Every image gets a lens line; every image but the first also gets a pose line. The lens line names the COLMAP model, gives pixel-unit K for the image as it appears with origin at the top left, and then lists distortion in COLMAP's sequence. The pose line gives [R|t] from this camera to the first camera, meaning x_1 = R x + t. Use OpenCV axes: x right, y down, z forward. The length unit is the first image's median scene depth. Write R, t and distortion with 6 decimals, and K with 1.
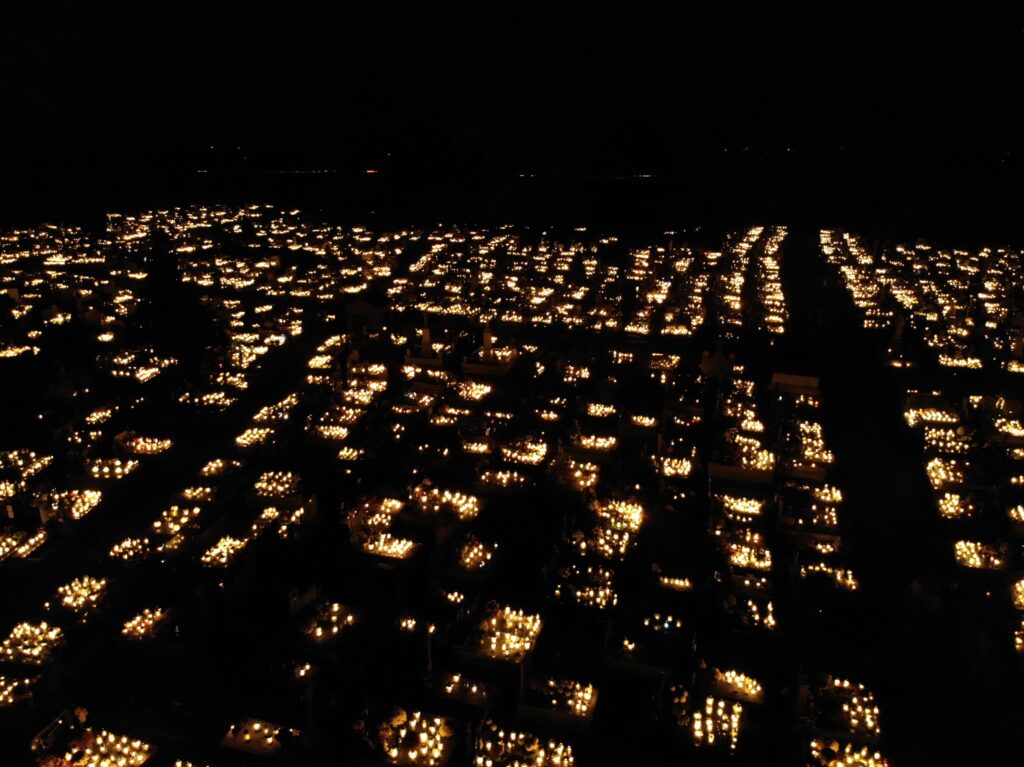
lens RADIAL K [[742.8, 0, 521.6], [0, 742.8, 334.4], [0, 0, 1]] dist [0.057670, -0.155522]
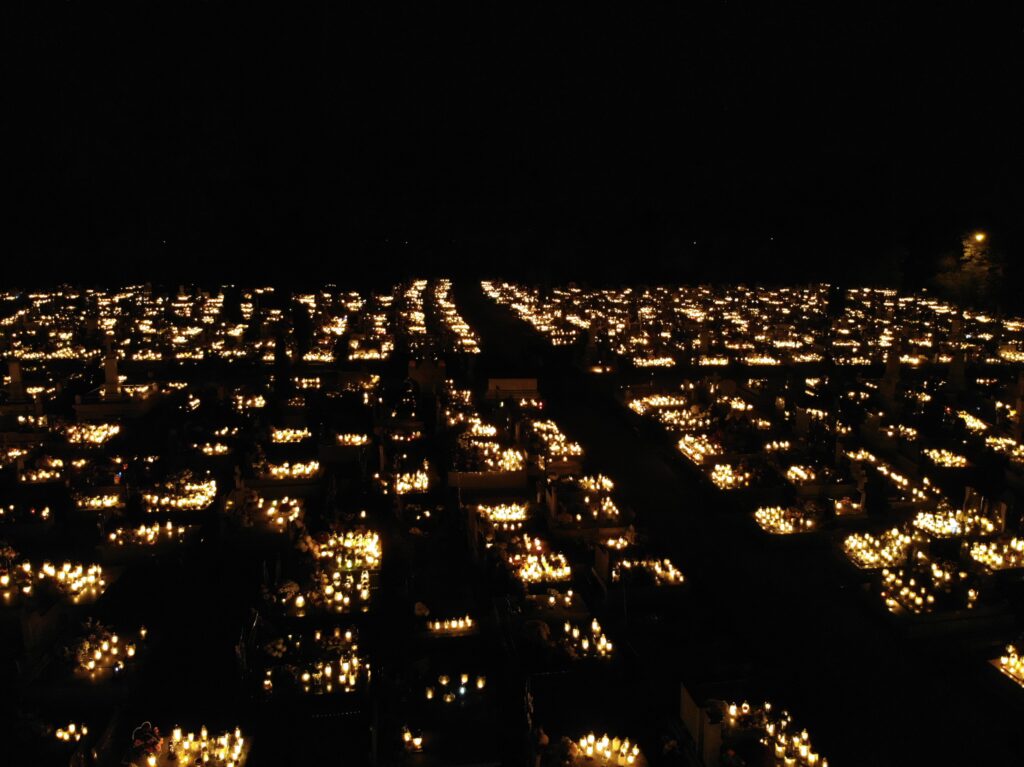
lens RADIAL K [[742.8, 0, 514.7], [0, 742.8, 364.8], [0, 0, 1]] dist [0.057670, -0.155522]
pose [[0.899984, -0.069200, 0.430395, -0.006840], [0.101399, 0.993470, -0.052298, 0.105128], [-0.423966, 0.090709, 0.901124, 0.265710]]
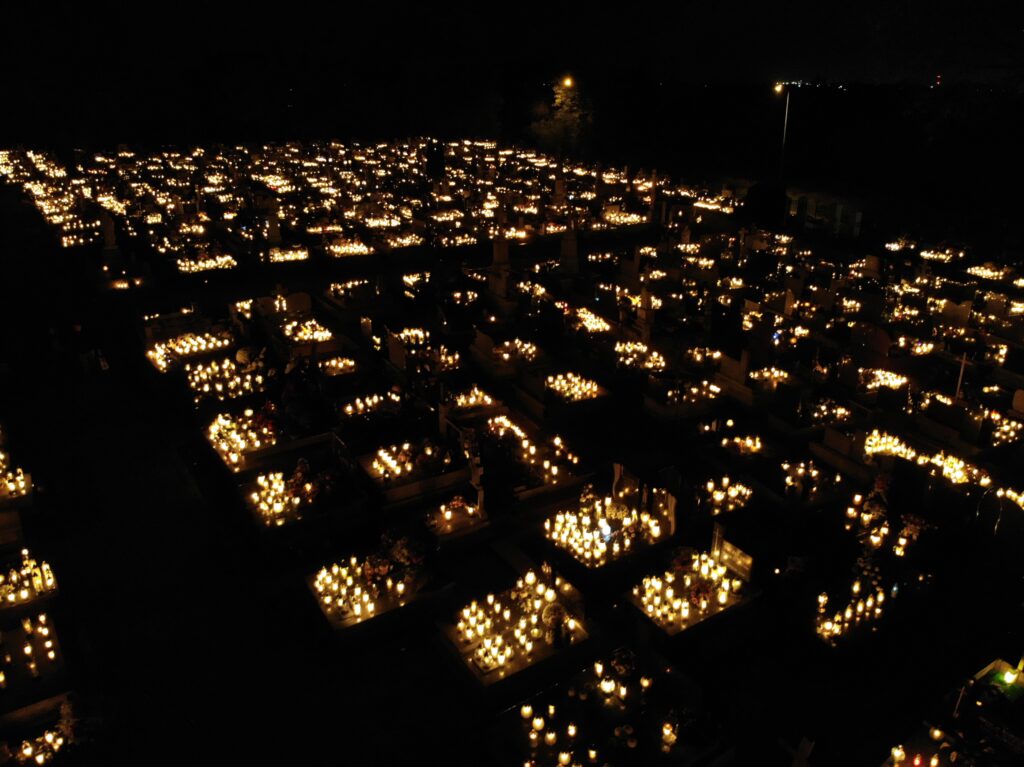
lens RADIAL K [[742.8, 0, 531.0], [0, 742.8, 385.5], [0, 0, 1]] dist [0.057670, -0.155522]
pose [[0.567066, -0.301348, 0.766568, 0.258396], [0.189746, 0.953432, 0.234443, 0.056259], [-0.801519, 0.012508, 0.597838, 0.461692]]
